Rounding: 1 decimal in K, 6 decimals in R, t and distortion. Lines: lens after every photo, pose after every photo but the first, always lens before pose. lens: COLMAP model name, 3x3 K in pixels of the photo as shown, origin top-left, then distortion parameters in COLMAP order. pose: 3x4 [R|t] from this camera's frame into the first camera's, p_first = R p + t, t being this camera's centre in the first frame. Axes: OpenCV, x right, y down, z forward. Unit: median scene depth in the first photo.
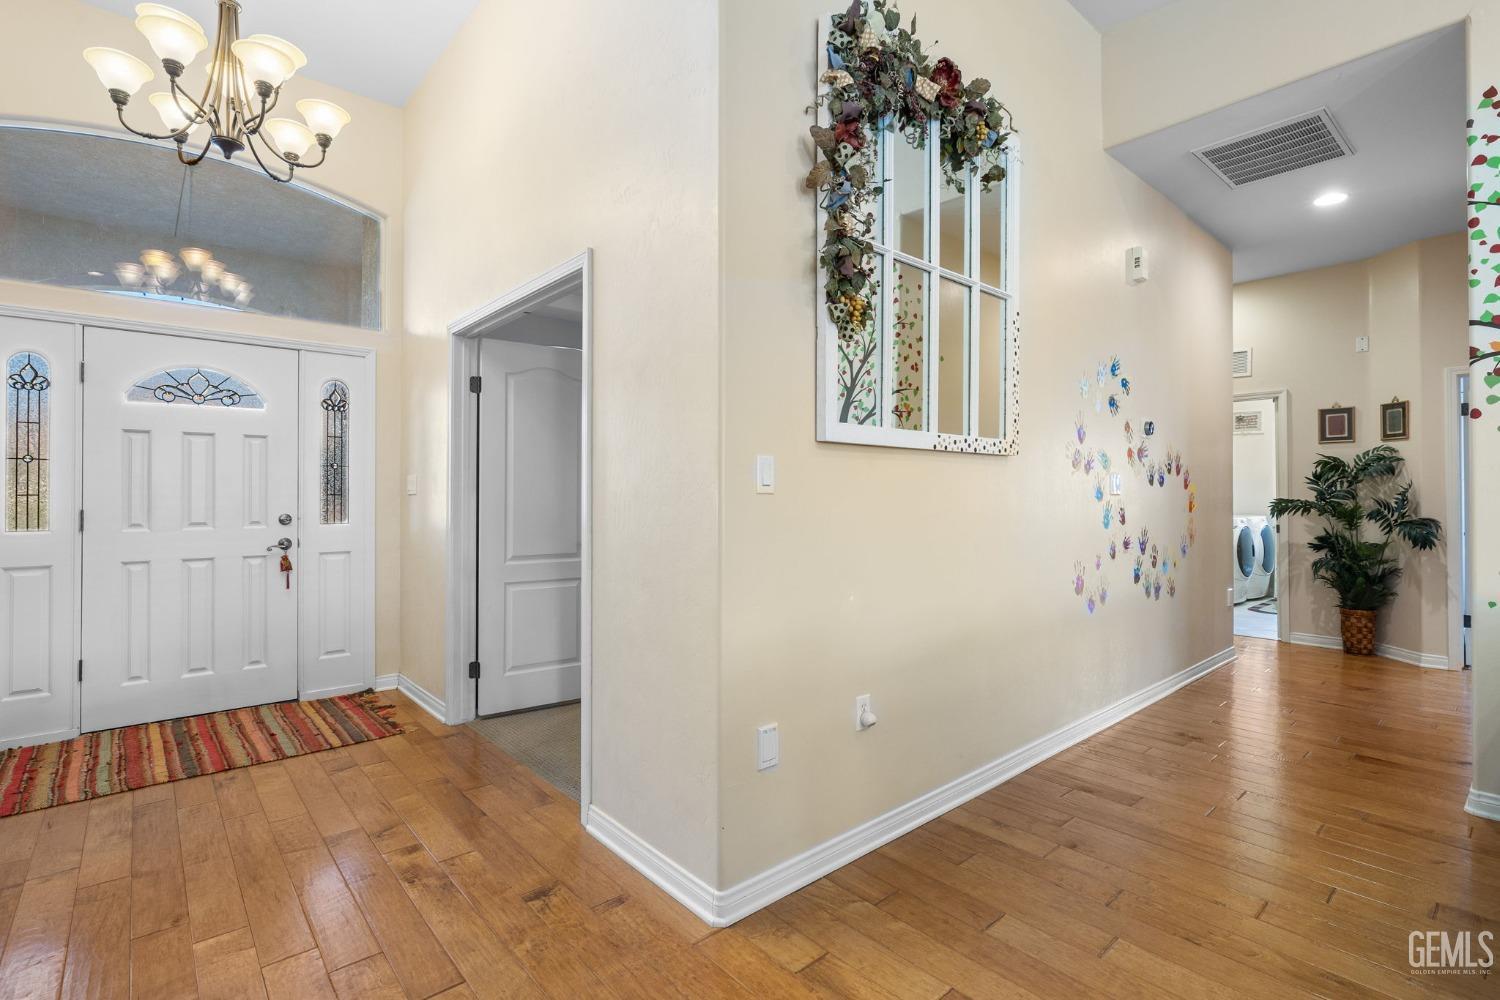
lens RADIAL K [[702.2, 0, 737.8], [0, 702.2, 488.1], [0, 0, 1]] dist [-0.004747, 0.002076]
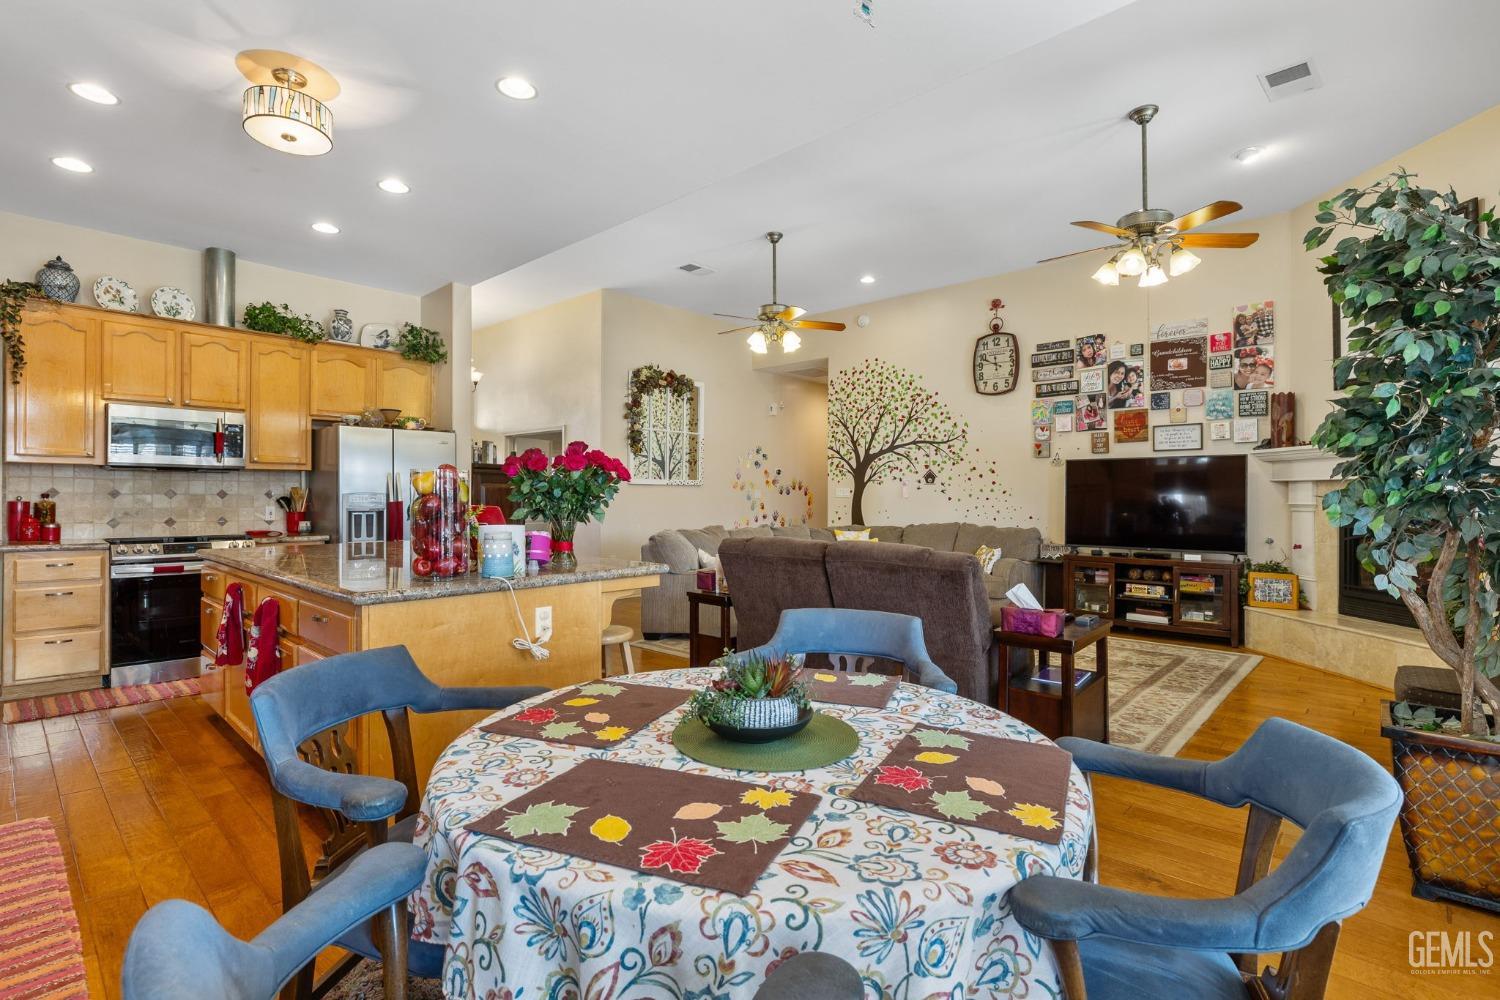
lens RADIAL K [[702.2, 0, 742.5], [0, 702.2, 494.2], [0, 0, 1]] dist [-0.004747, 0.002076]
pose [[0.993598, 0.004848, 0.112867, 0.250460], [-0.005482, 0.999971, 0.005307, -0.027287], [-0.112838, -0.005891, 0.993596, -2.361057]]
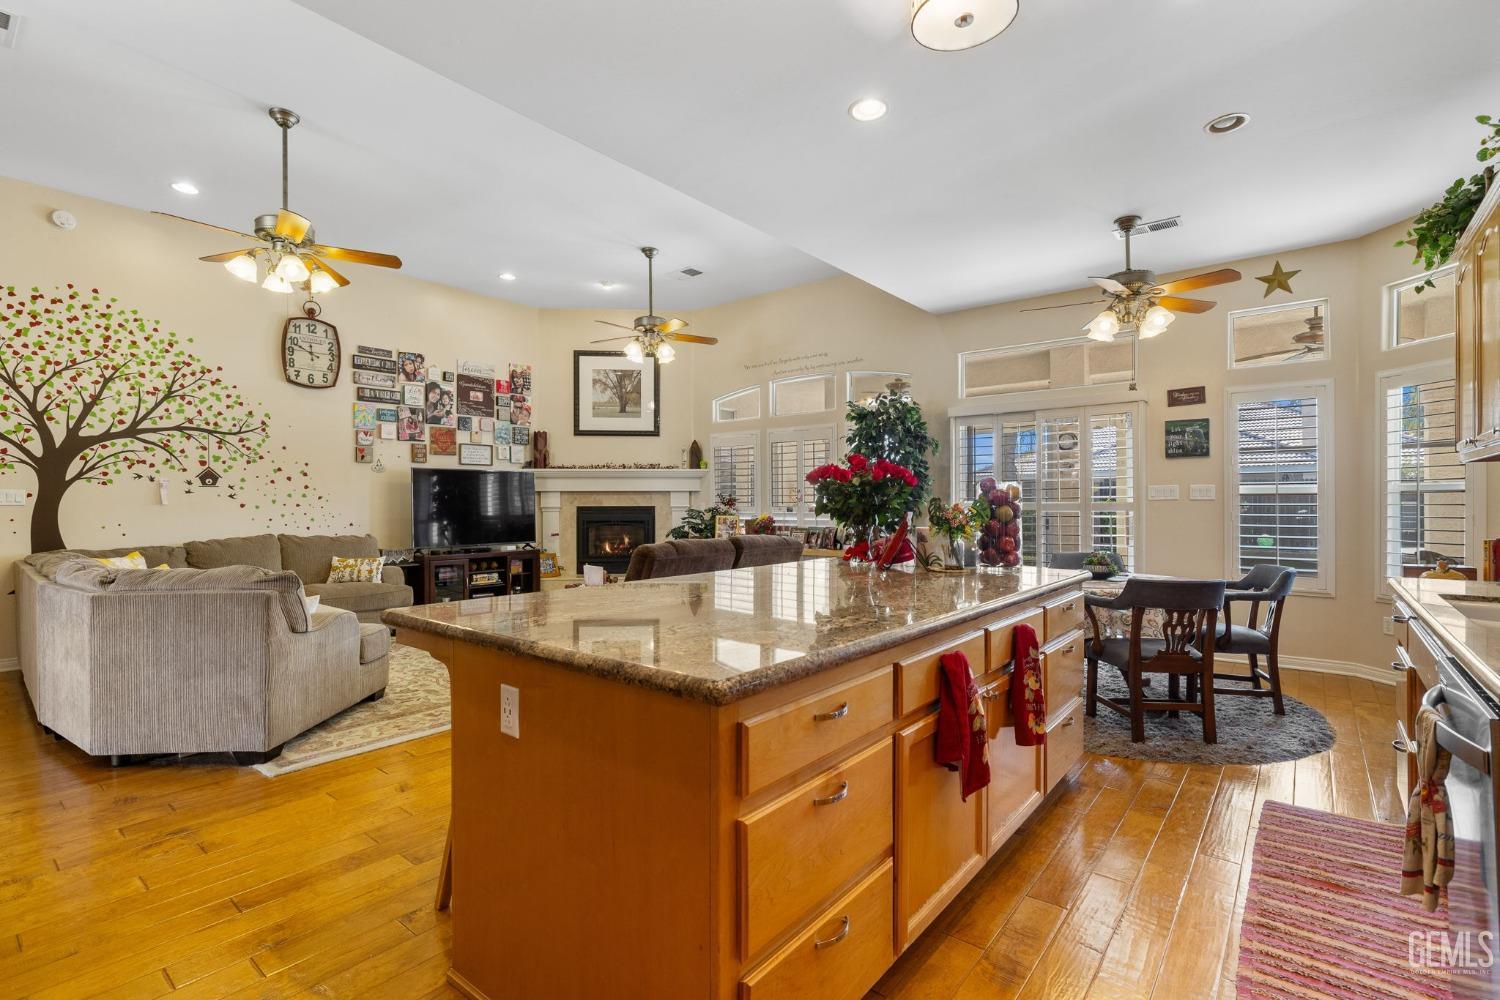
lens RADIAL K [[702.2, 0, 747.7], [0, 702.2, 502.0], [0, 0, 1]] dist [-0.004747, 0.002076]
pose [[-0.180374, 0.002117, 0.983596, -1.170564], [-0.005426, 0.999980, -0.003148, -0.011011], [-0.983583, -0.005905, -0.180359, -0.740050]]
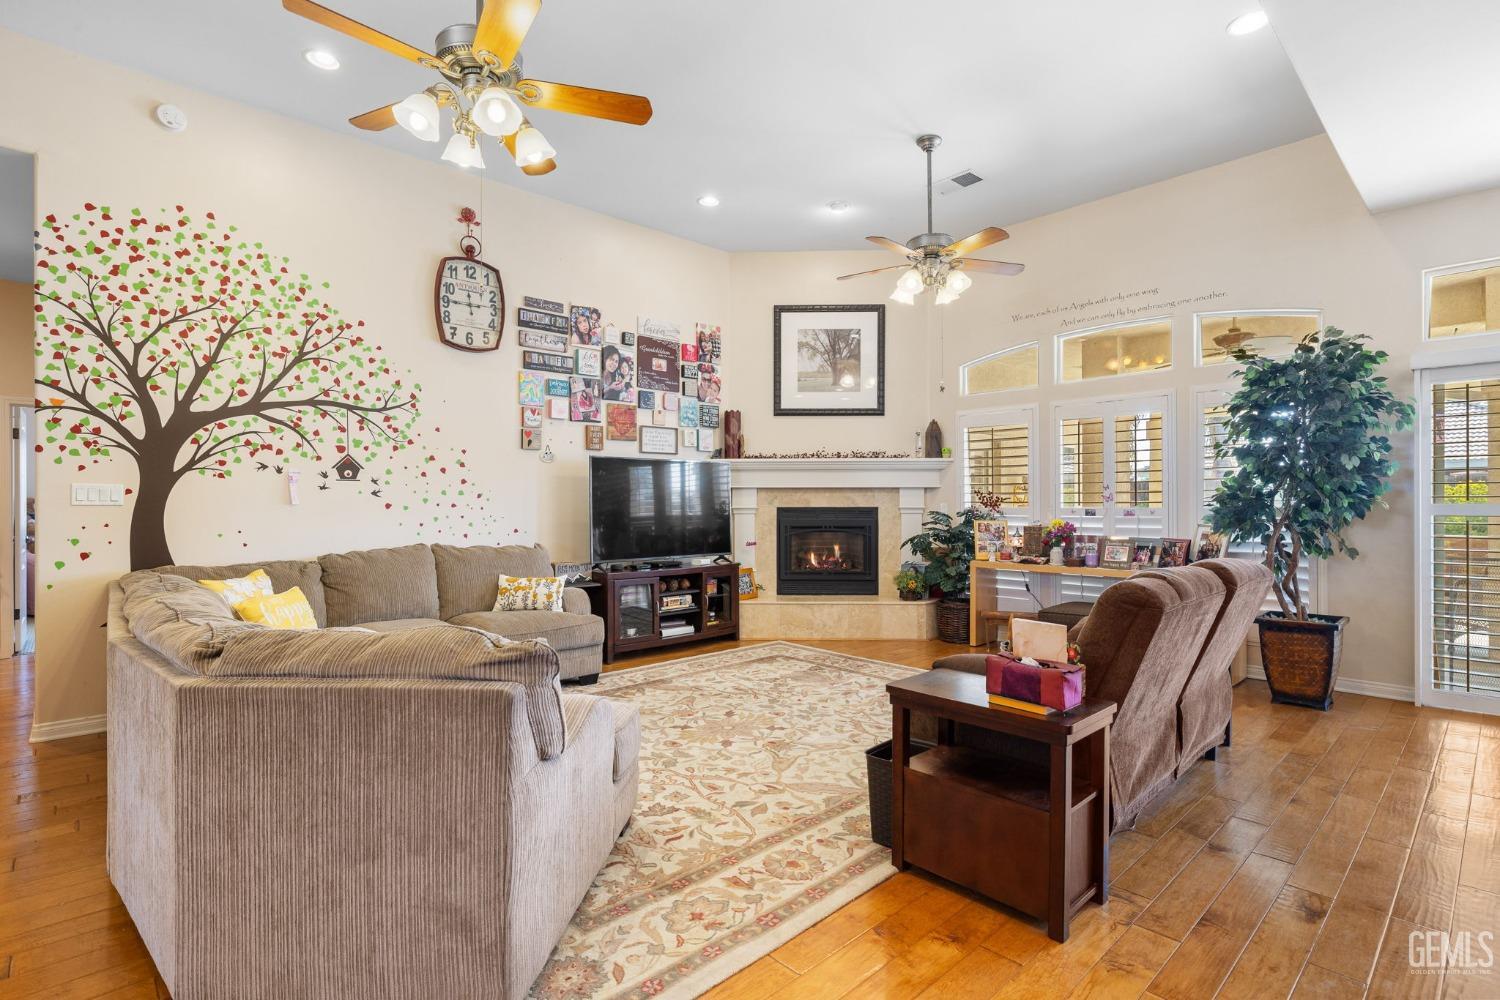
lens RADIAL K [[733.4, 0, 746.5], [0, 733.4, 501.7], [0, 0, 1]] dist [0.000271, 0.000666]
pose [[-0.048674, 0.002500, 0.998812, -0.442323], [-0.006998, 0.999971, -0.002844, -0.008804], [-0.998790, -0.007128, -0.048655, -0.308440]]
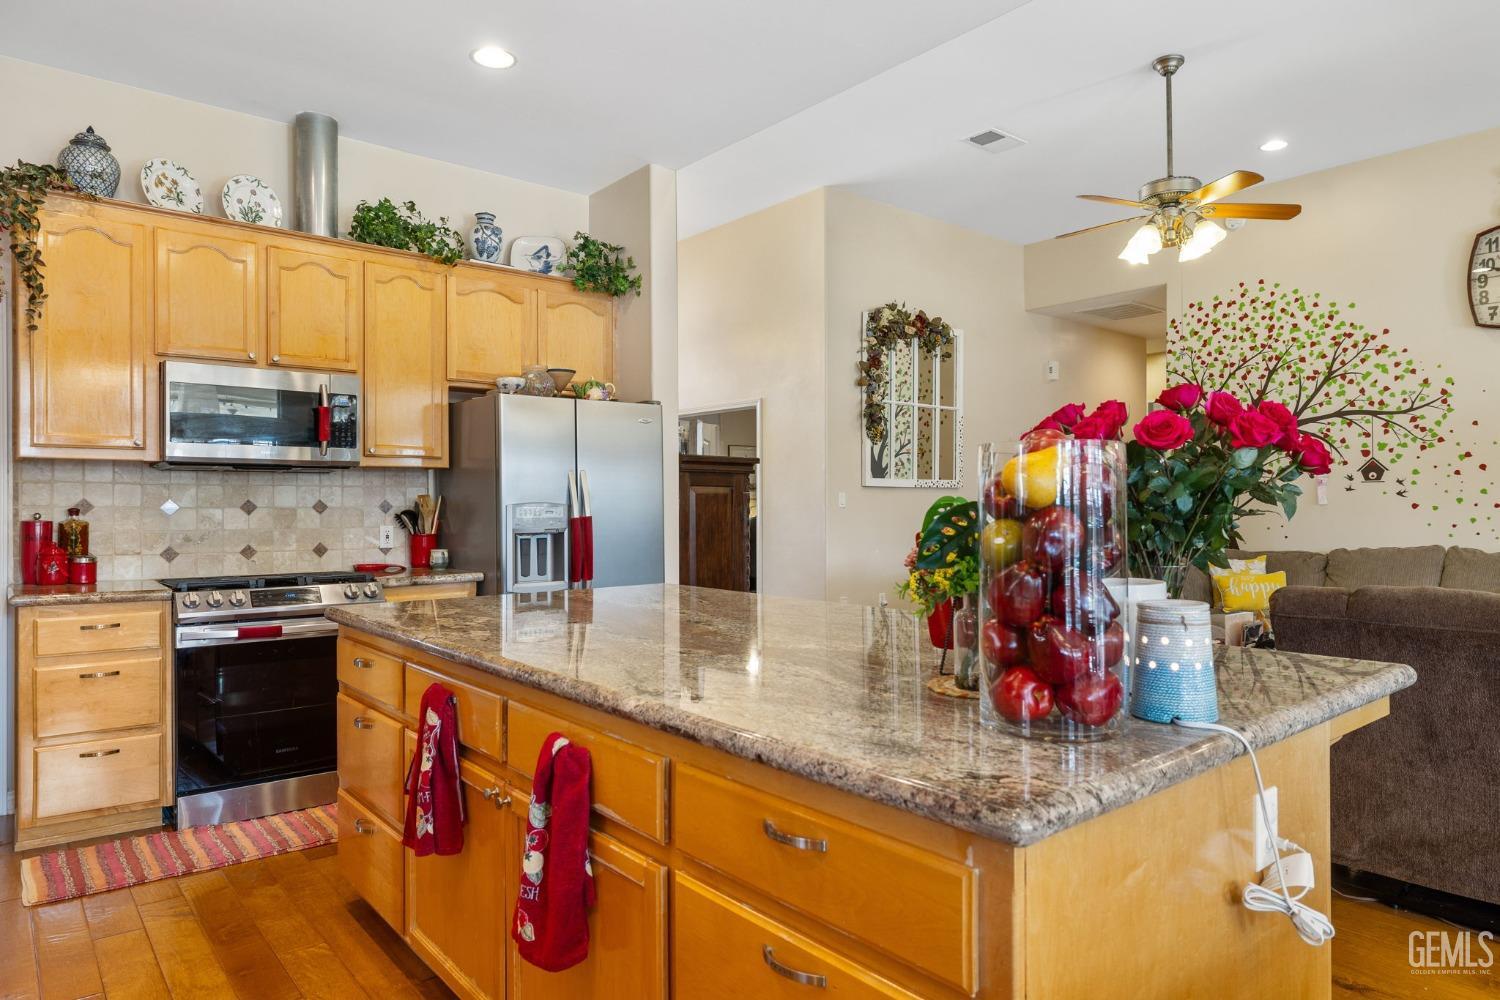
lens RADIAL K [[919.0, 0, 748.2], [0, 919.0, 503.8], [0, 0, 1]] dist [-0.000278, -0.000776]
pose [[0.999881, -0.002596, -0.015220, -0.198404], [0.002714, 0.999967, 0.007714, -0.025021], [0.015200, -0.007754, 0.999854, -1.855305]]
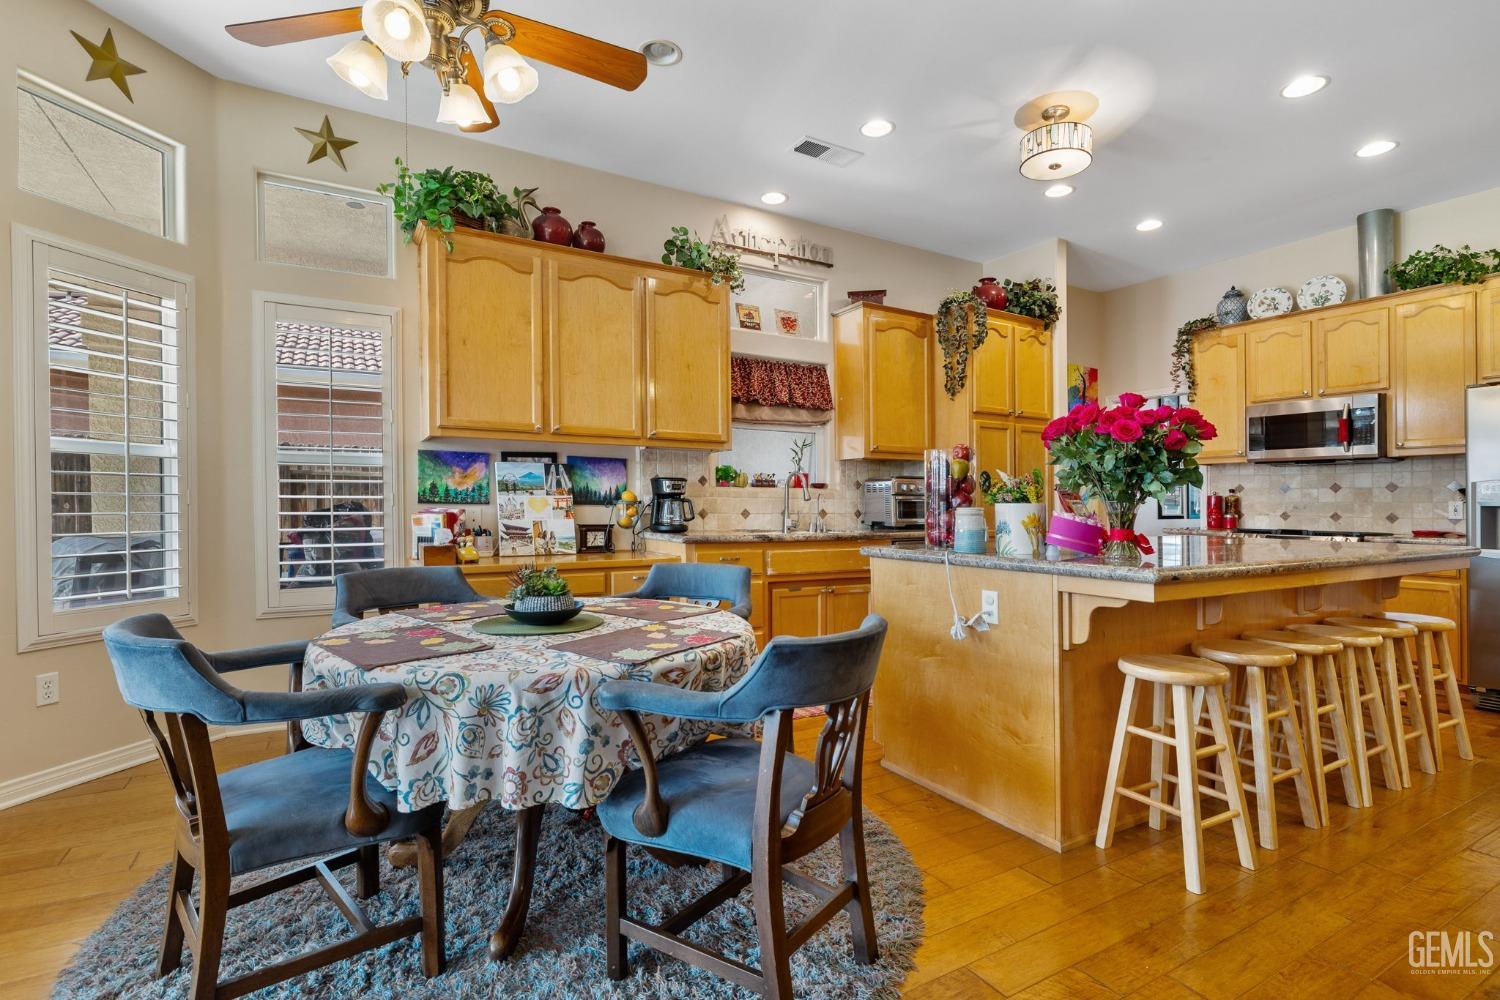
lens RADIAL K [[733.4, 0, 750.2], [0, 733.4, 496.7], [0, 0, 1]] dist [0.000271, 0.000666]
pose [[-0.172445, -0.009647, -0.984972, 1.072474], [0.003124, 0.999942, -0.010341, 0.028889], [0.985014, -0.004860, -0.172405, -1.473064]]
